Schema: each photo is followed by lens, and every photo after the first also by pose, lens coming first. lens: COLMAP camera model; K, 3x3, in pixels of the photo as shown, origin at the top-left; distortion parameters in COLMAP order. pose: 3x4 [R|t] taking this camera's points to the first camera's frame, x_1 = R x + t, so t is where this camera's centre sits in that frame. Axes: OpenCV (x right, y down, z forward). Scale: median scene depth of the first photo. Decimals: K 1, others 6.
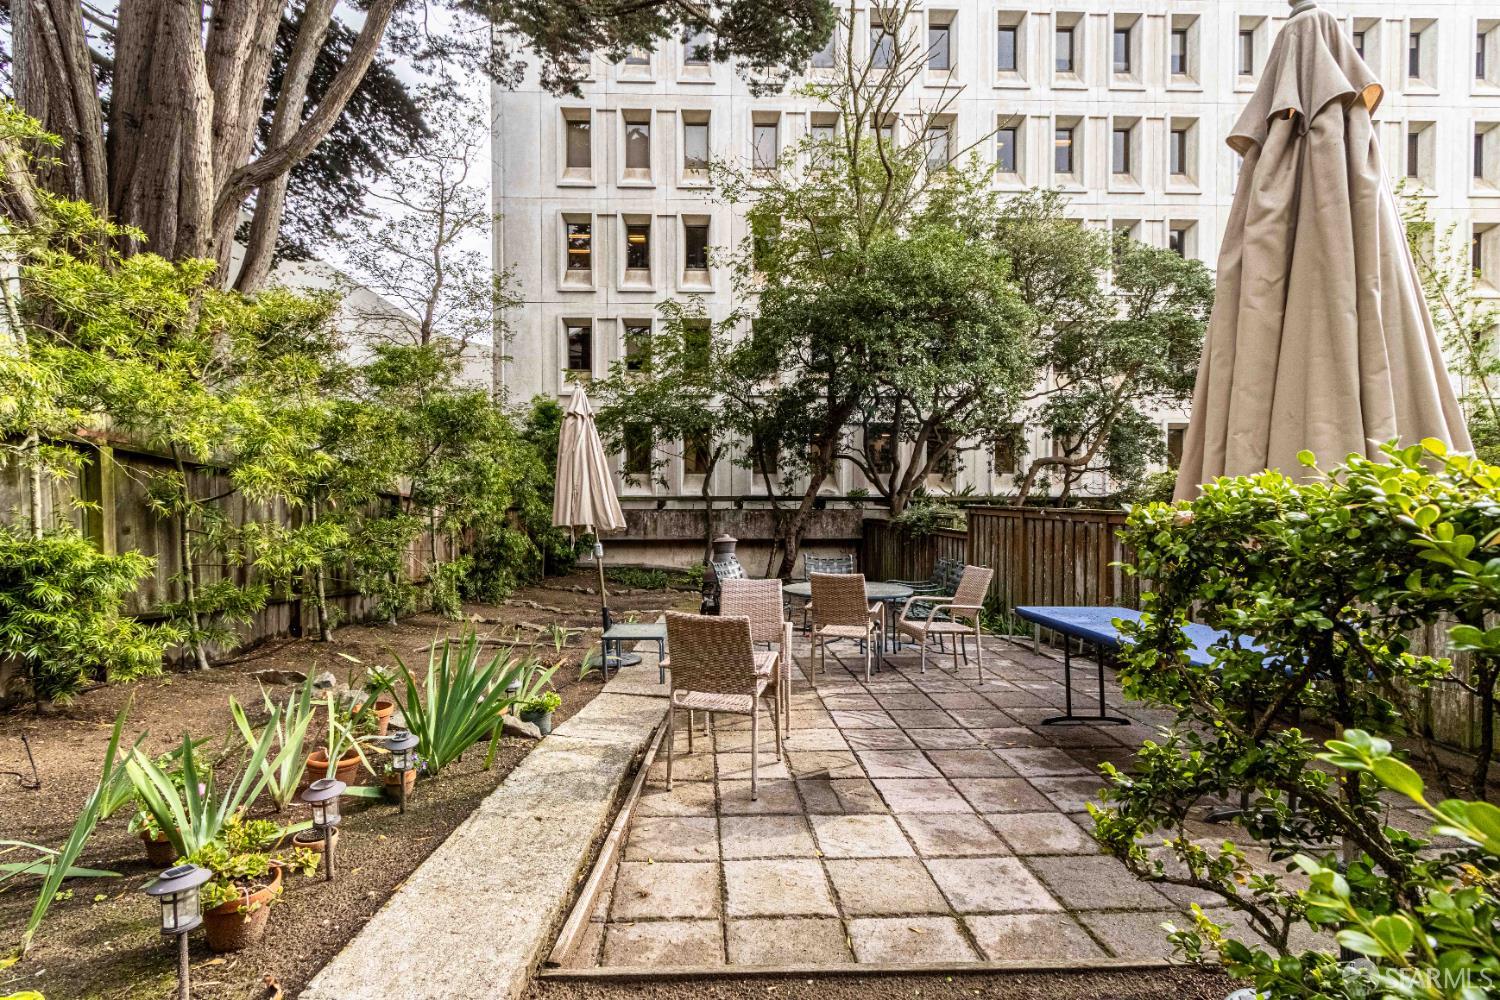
lens RADIAL K [[714.8, 0, 712.8], [0, 714.8, 504.0], [0, 0, 1]] dist [0.003040, -0.000018]
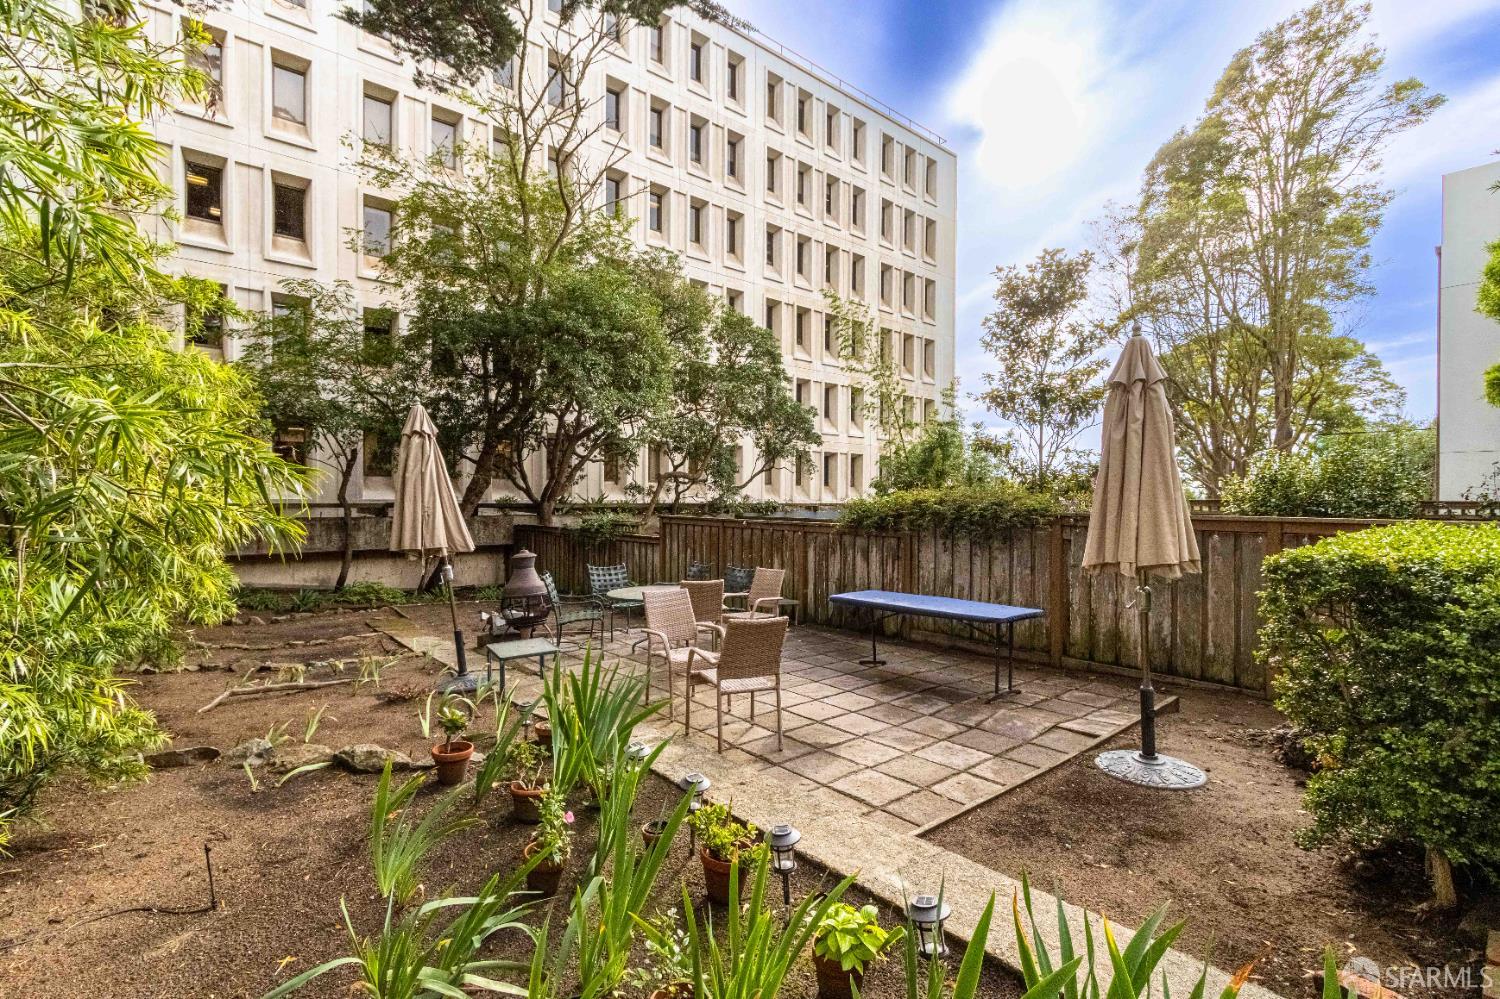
lens RADIAL K [[693.9, 0, 750.0], [0, 693.9, 499.5], [0, 0, 1]] dist [0.003735, 0.000350]
pose [[0.781682, 0.005169, 0.623656, -0.177512], [-0.001810, 0.999980, -0.006020, -0.012978], [-0.623675, 0.003577, 0.781676, -0.001571]]
